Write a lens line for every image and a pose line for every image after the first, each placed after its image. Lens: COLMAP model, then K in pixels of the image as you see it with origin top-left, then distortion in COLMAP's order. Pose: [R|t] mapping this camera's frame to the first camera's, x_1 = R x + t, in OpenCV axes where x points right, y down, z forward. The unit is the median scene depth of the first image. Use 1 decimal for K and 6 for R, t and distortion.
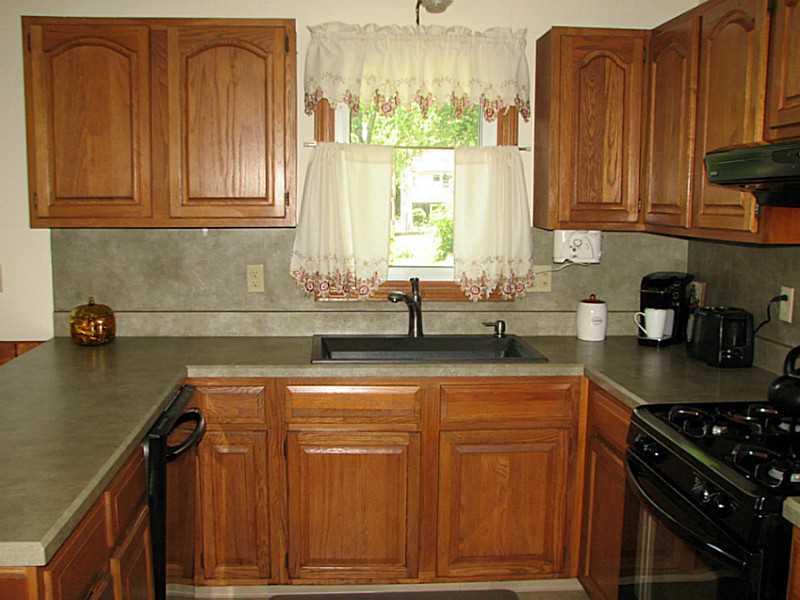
lens RADIAL K [[839.6, 0, 398.0], [0, 839.6, 303.2], [0, 0, 1]] dist [-0.107561, 0.000000]
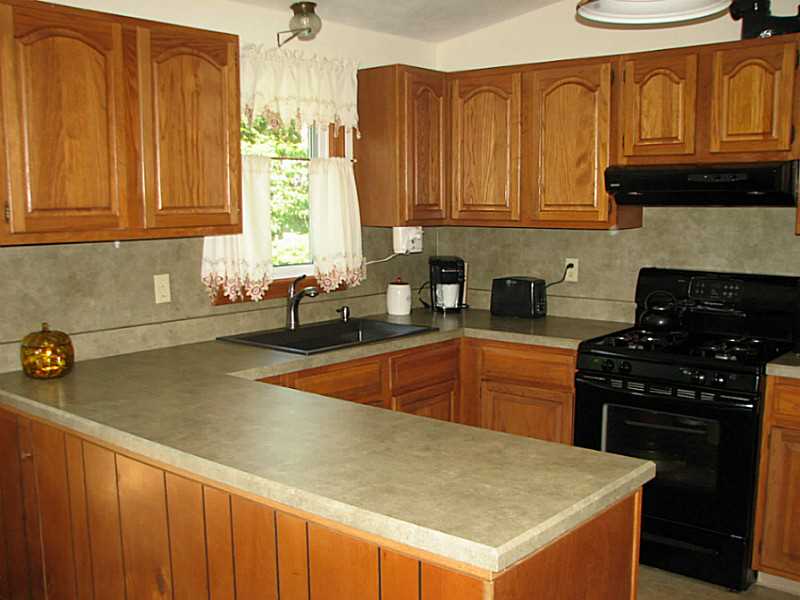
lens RADIAL K [[839.6, 0, 396.5], [0, 839.6, 301.2], [0, 0, 1]] dist [-0.107561, 0.000000]
pose [[0.704551, -0.096522, 0.703058, -0.706699], [0.098924, 0.994392, 0.037385, -0.025524], [-0.702724, 0.043210, 0.710149, 0.121548]]
